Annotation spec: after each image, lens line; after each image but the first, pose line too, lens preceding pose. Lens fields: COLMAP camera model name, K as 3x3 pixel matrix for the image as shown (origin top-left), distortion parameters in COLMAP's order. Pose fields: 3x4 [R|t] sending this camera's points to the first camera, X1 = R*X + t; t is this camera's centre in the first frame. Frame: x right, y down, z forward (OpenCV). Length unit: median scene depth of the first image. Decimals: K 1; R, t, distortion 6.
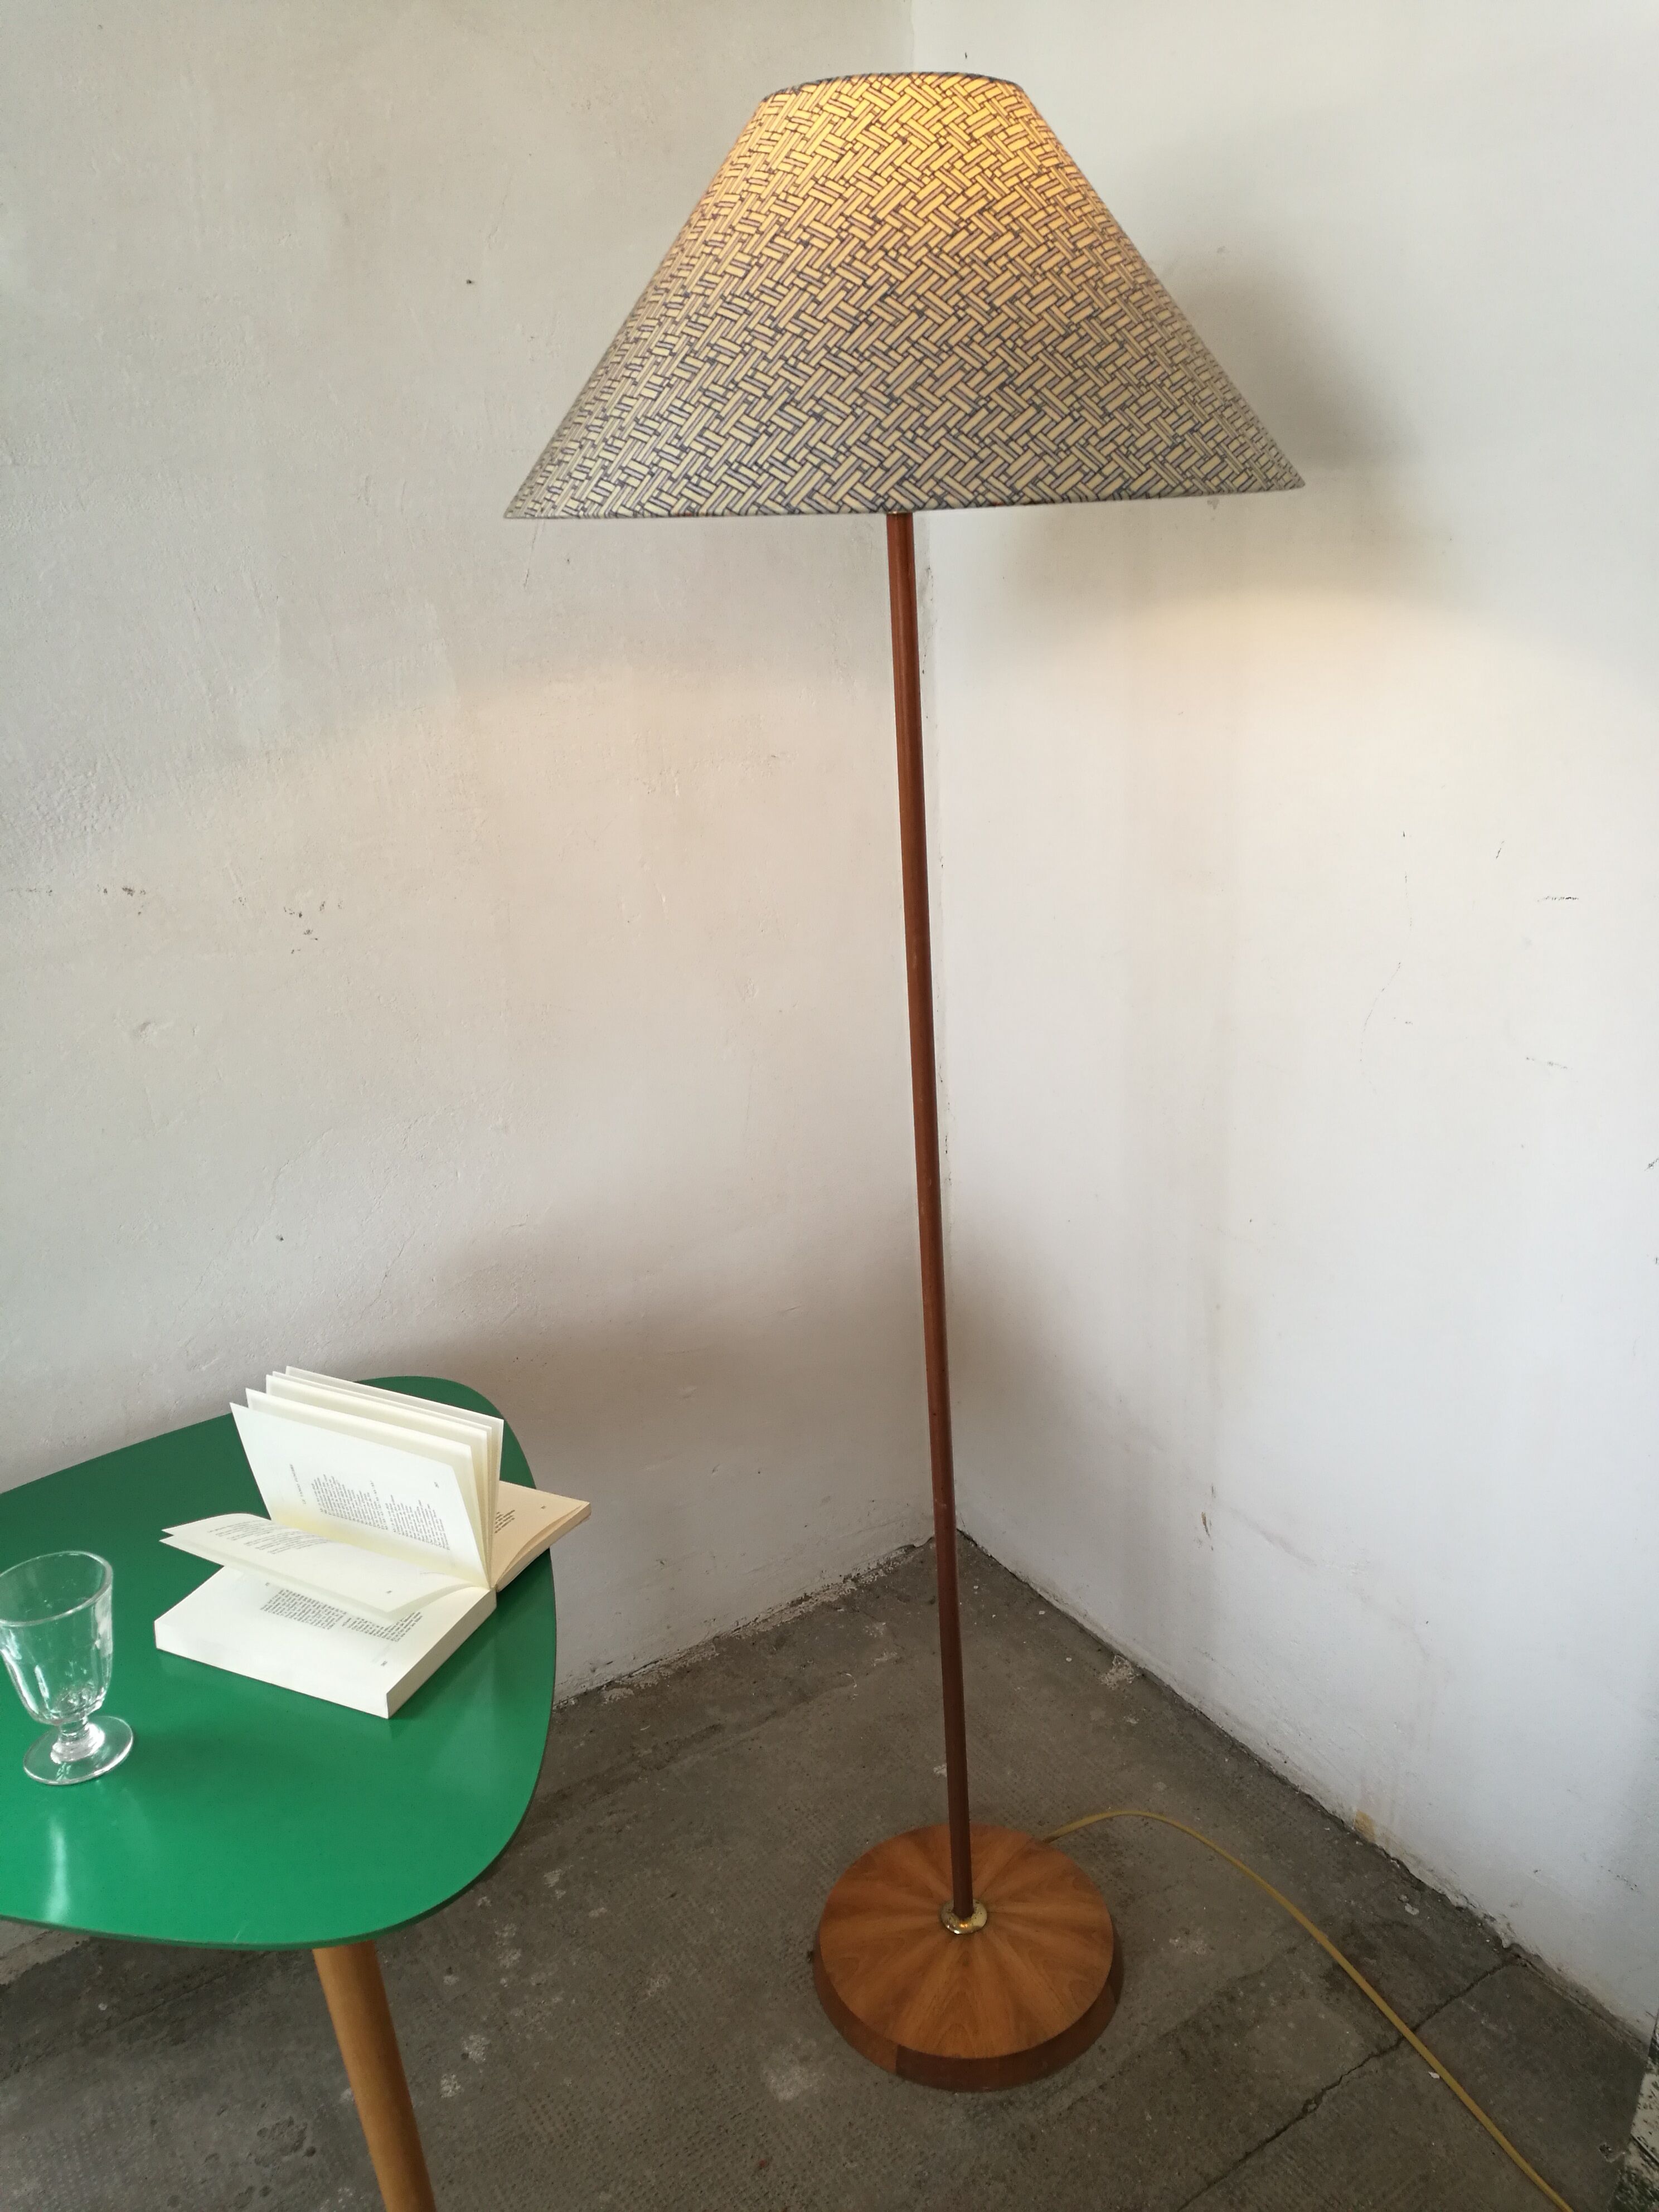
lens RADIAL K [[1751.3, 0, 849.3], [0, 1751.3, 1112.7], [0, 0, 1]] dist [-0.038297, 0.046294]
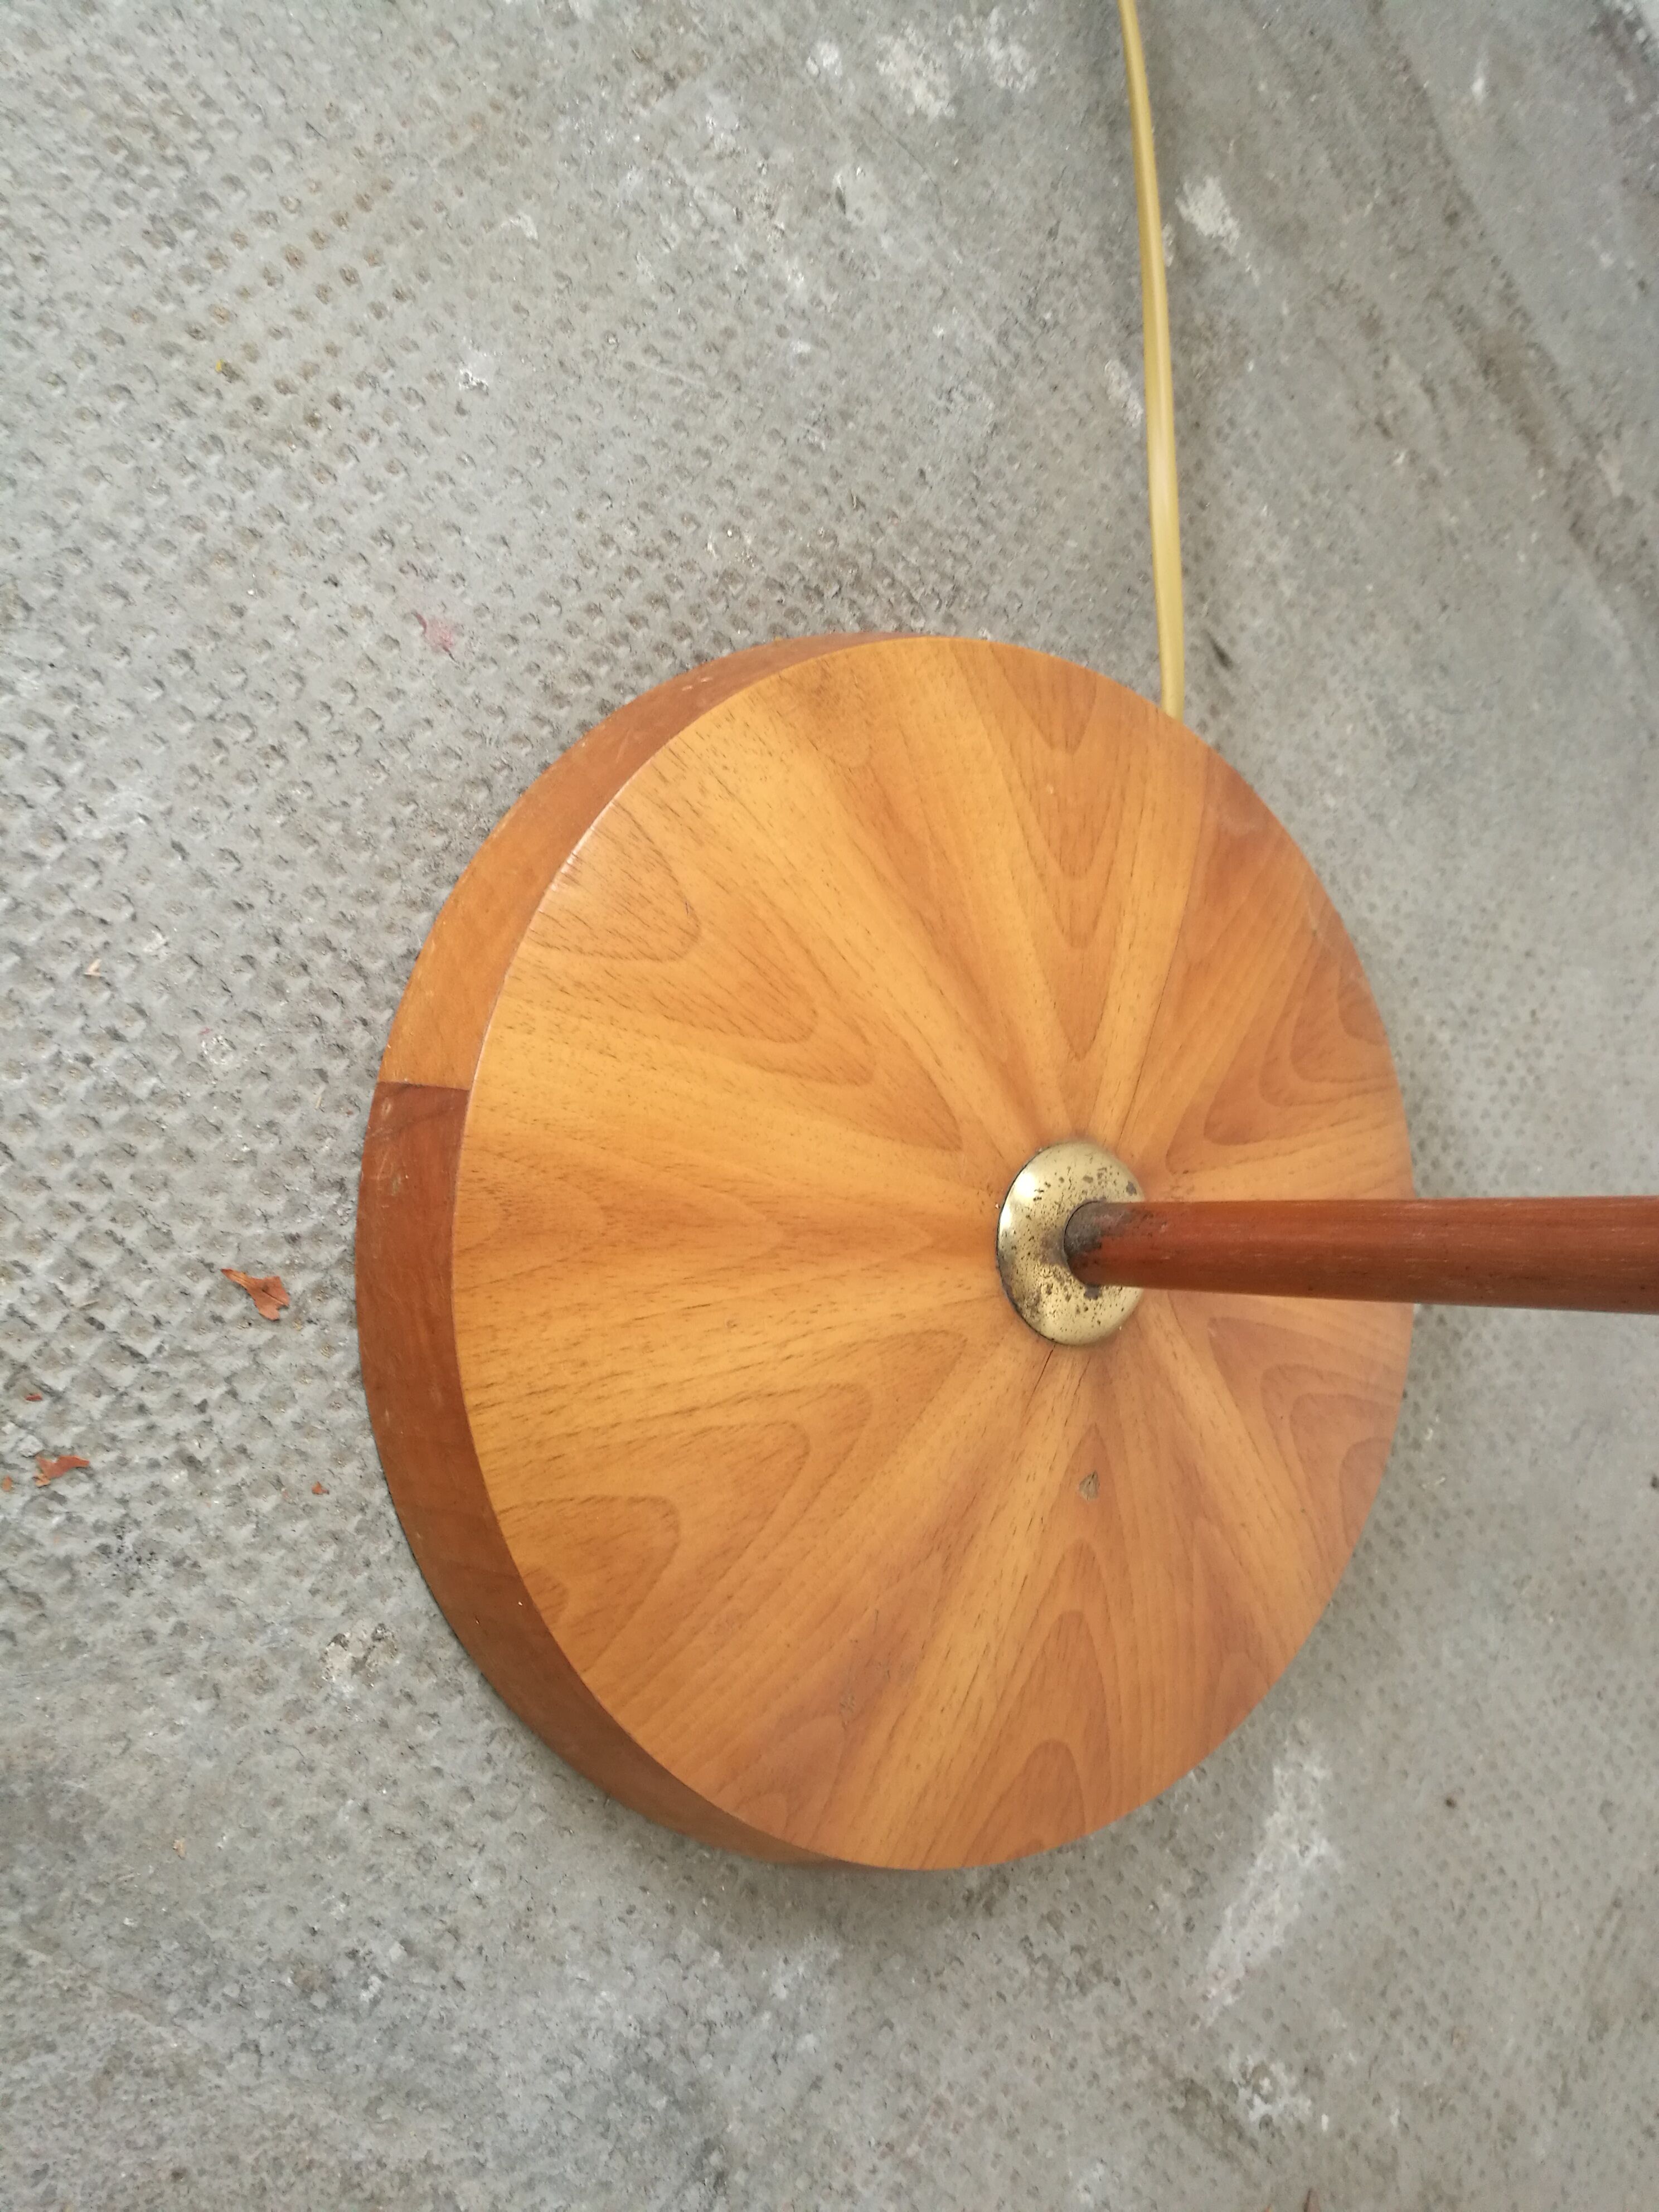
lens RADIAL K [[1751.3, 0, 845.2], [0, 1751.3, 1121.3], [0, 0, 1]] dist [-0.038297, 0.046294]
pose [[0.175219, 0.977794, 0.114967, -0.076353], [-0.823400, 0.081523, 0.561575, 0.372223], [0.539732, -0.193063, 0.819400, 0.772938]]
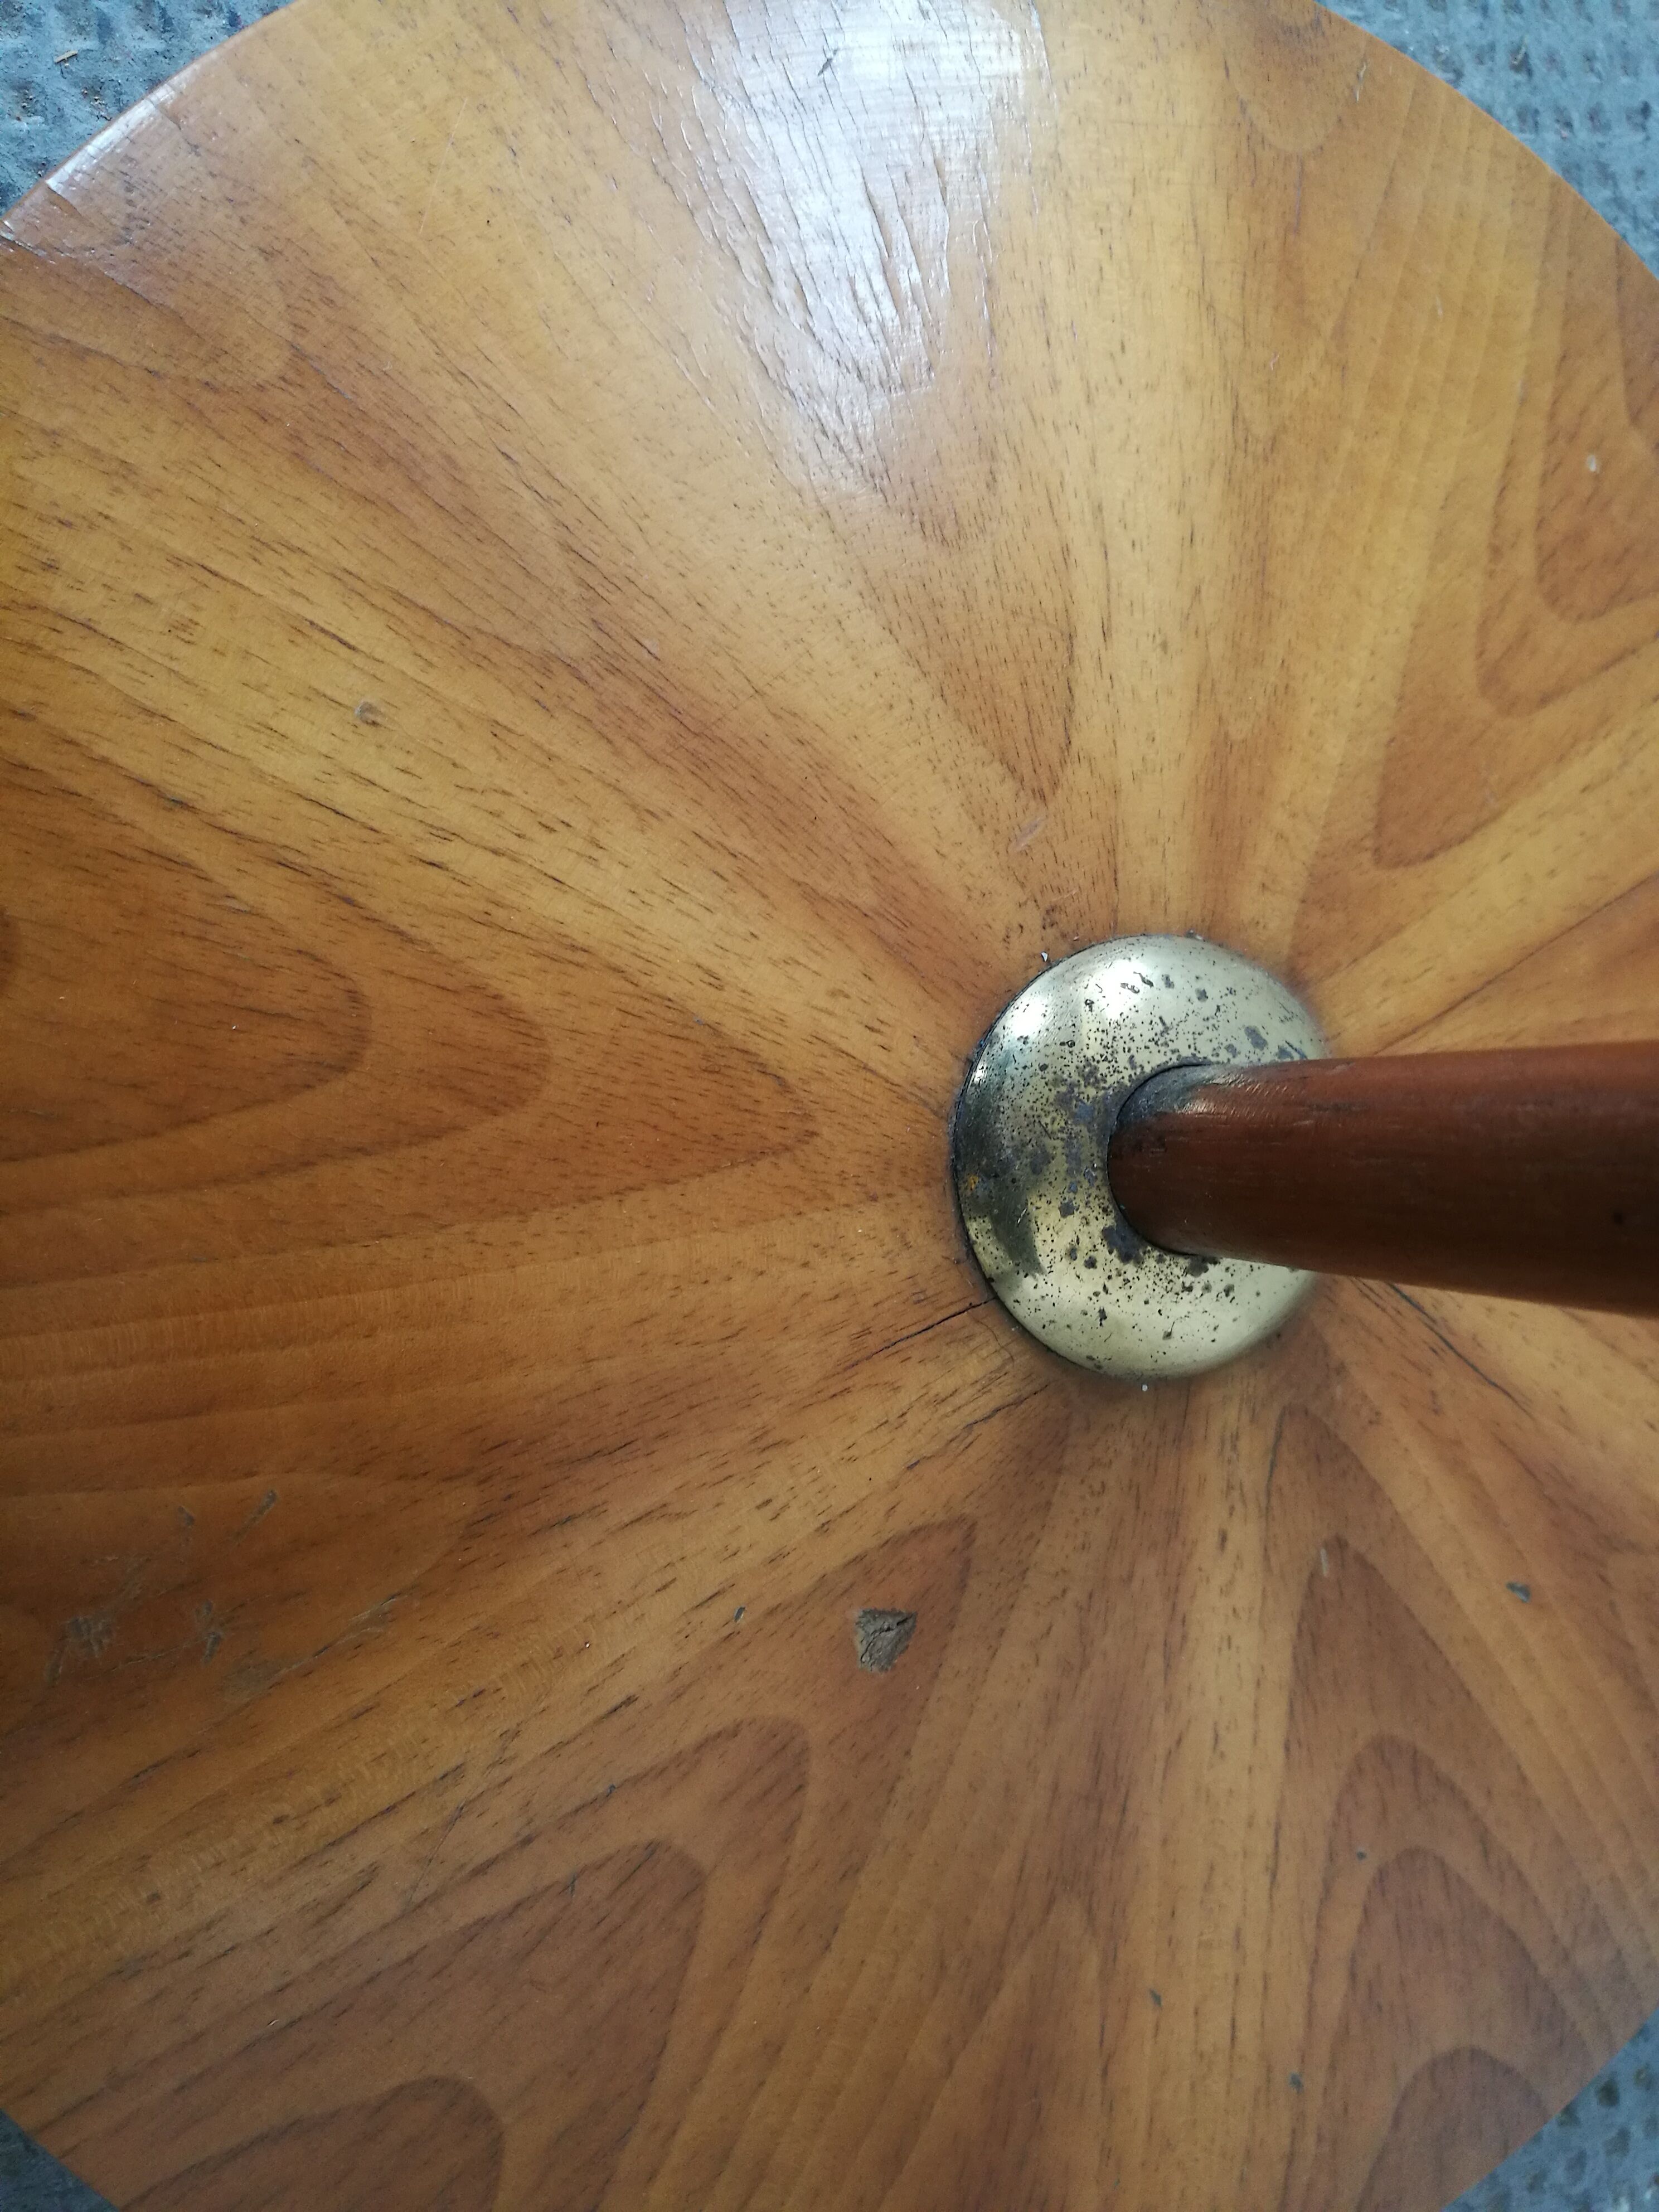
lens RADIAL K [[1751.3, 0, 822.9], [0, 1751.3, 1159.9], [0, 0, 1]] dist [-0.038297, 0.046294]
pose [[-0.391576, 0.916790, -0.078515, -0.011519], [-0.622732, -0.201224, 0.756118, 0.411533], [0.677402, 0.344972, 0.649709, 0.895387]]
